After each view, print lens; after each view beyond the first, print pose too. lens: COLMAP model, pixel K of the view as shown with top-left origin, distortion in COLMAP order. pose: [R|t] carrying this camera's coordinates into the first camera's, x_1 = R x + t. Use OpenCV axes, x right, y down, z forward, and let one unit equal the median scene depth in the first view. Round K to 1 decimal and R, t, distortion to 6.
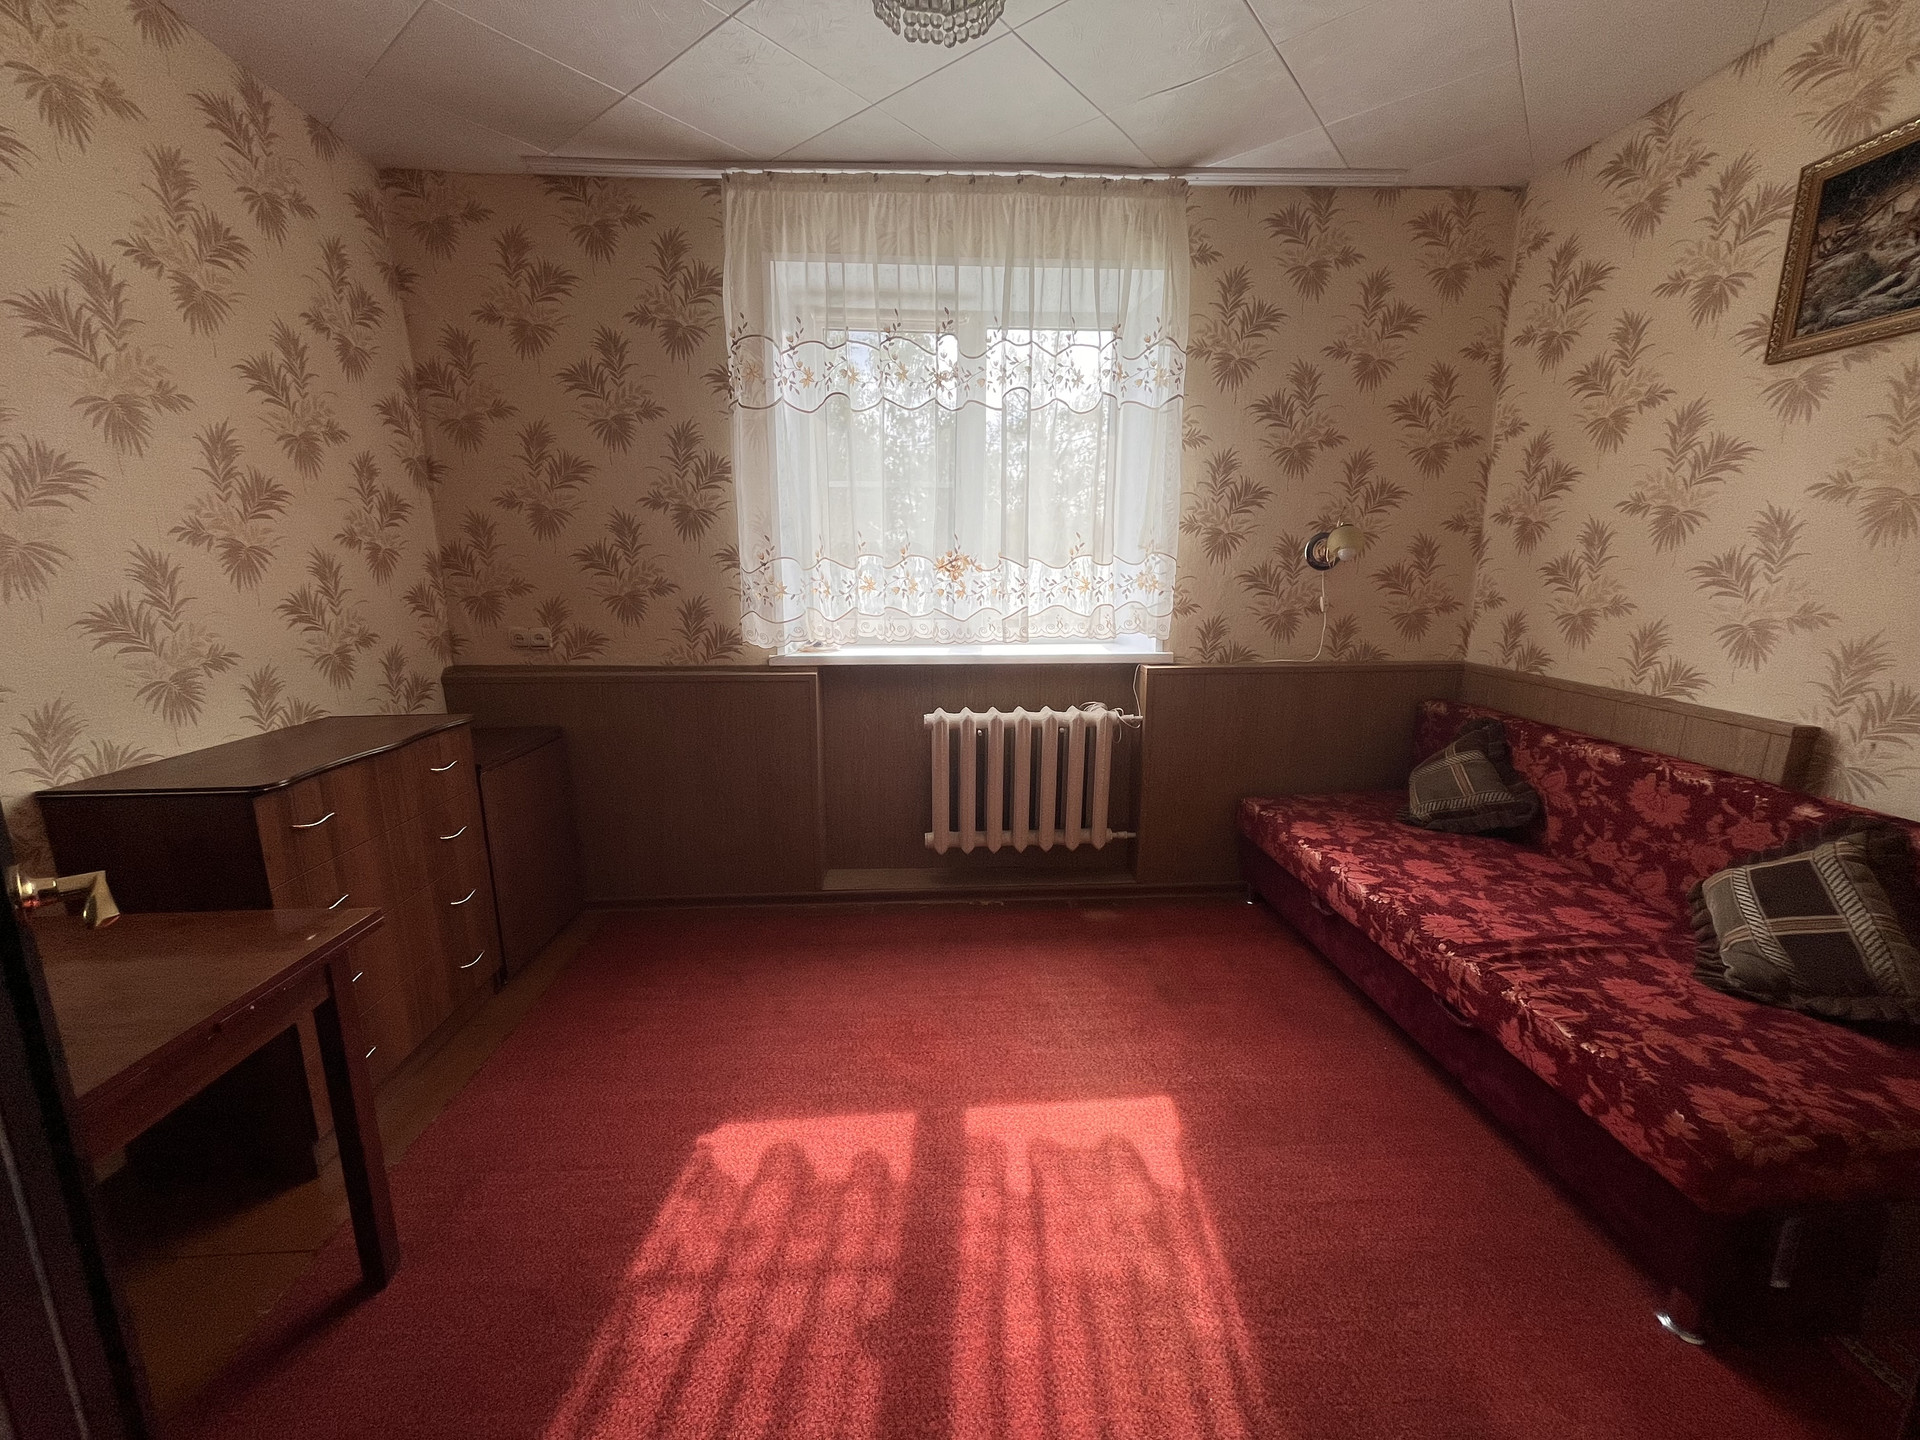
lens RADIAL K [[762.3, 0, 946.2], [0, 762.3, 710.3], [0, 0, 1]] dist [0.001509, -0.000230]
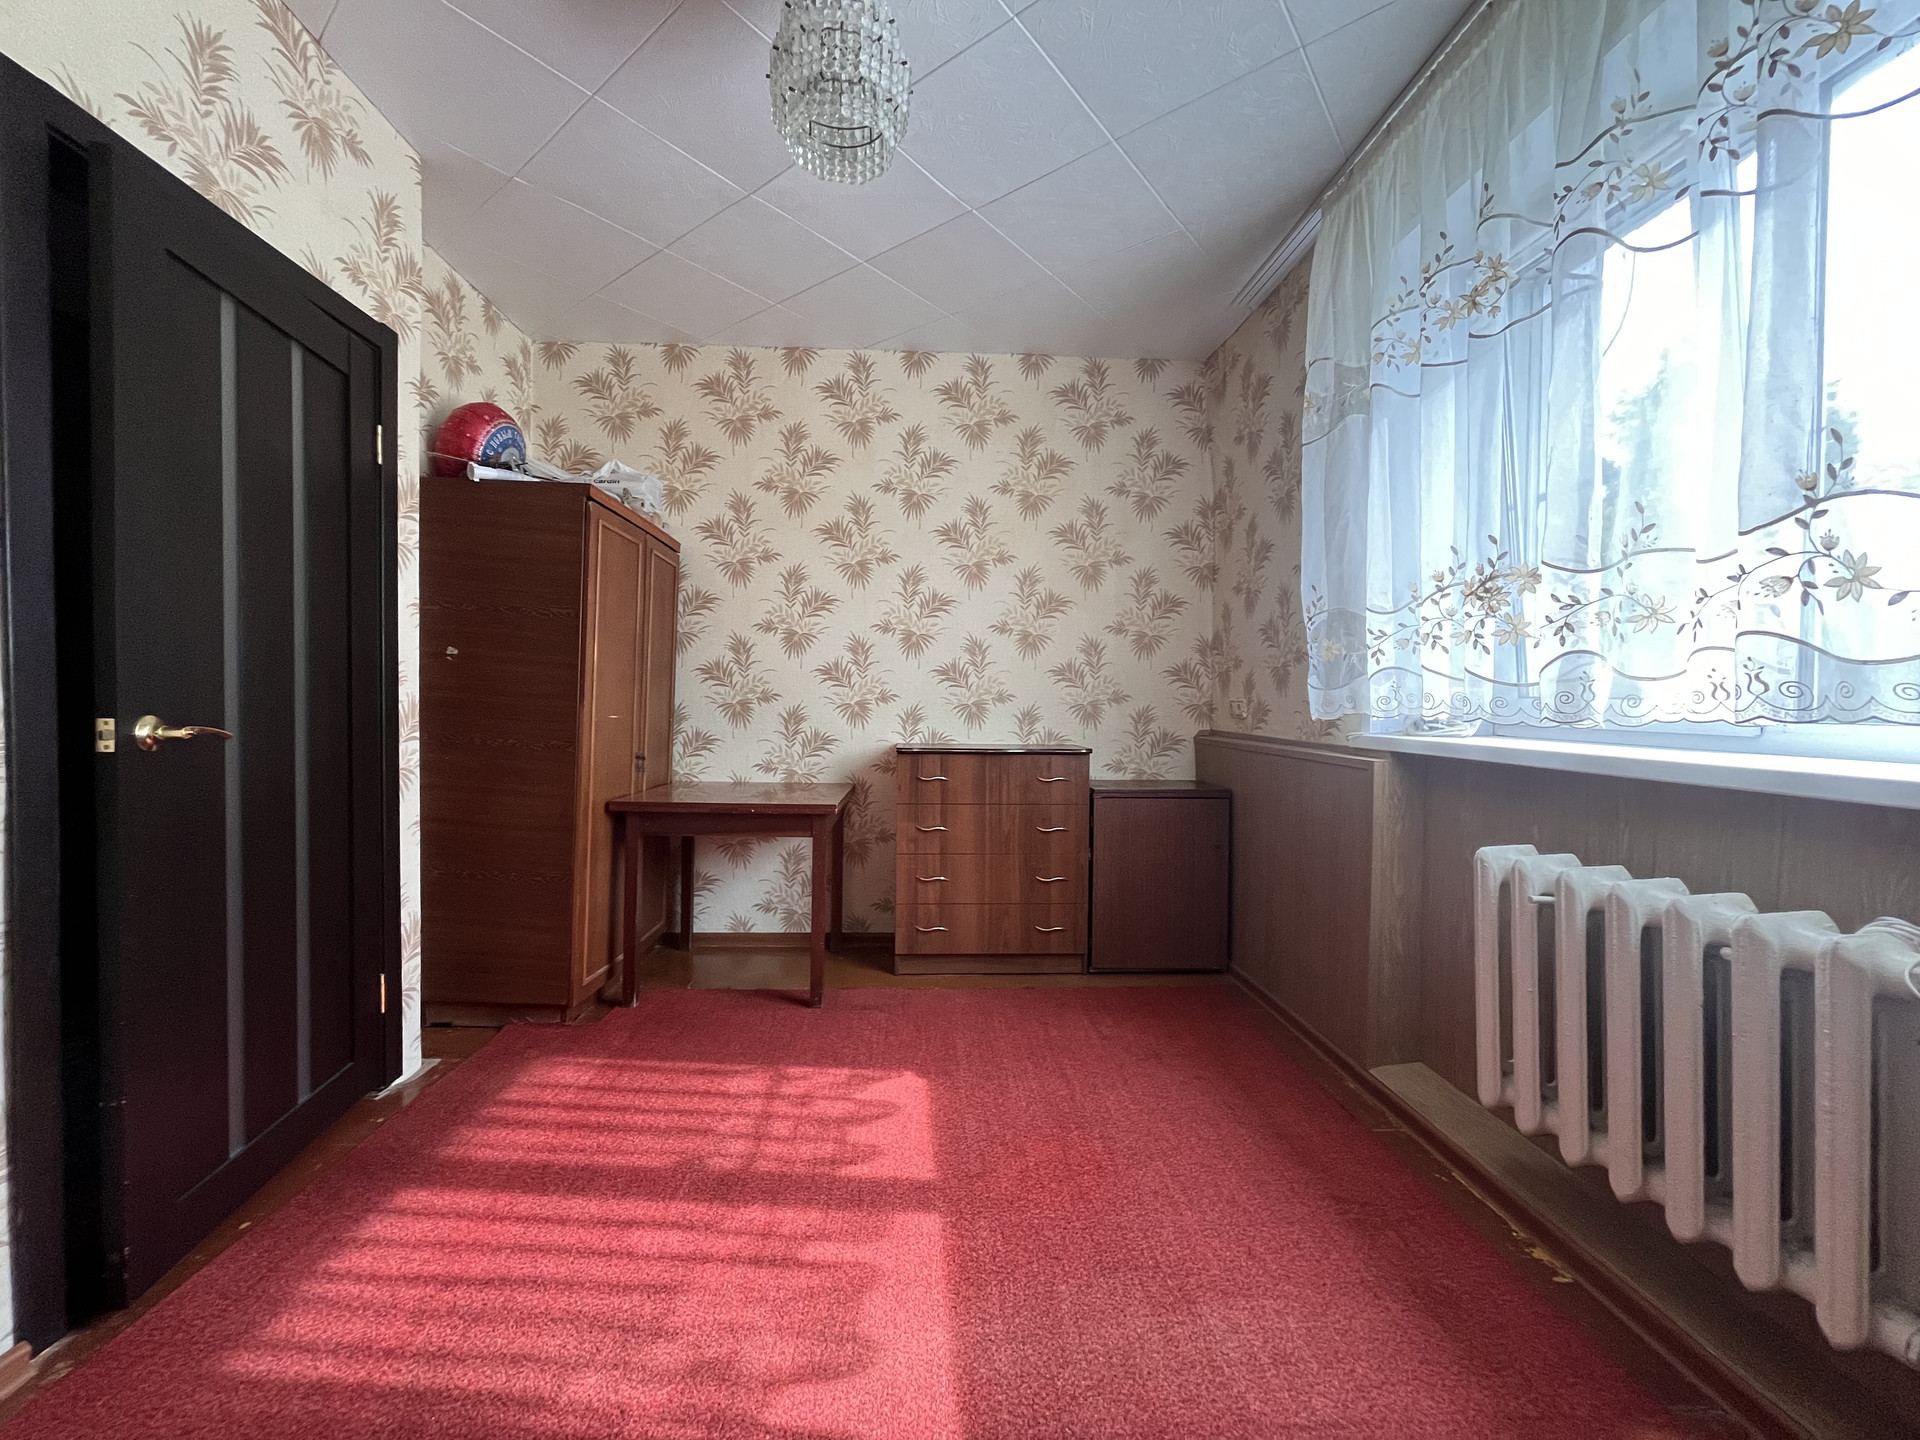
lens RADIAL K [[762.3, 0, 946.2], [0, 762.3, 710.3], [0, 0, 1]] dist [0.001509, -0.000230]
pose [[0.016962, 0.018216, -0.999690, 0.809448], [-0.195688, 0.980558, 0.014547, -0.036638], [0.980519, 0.195381, 0.020196, 0.830348]]
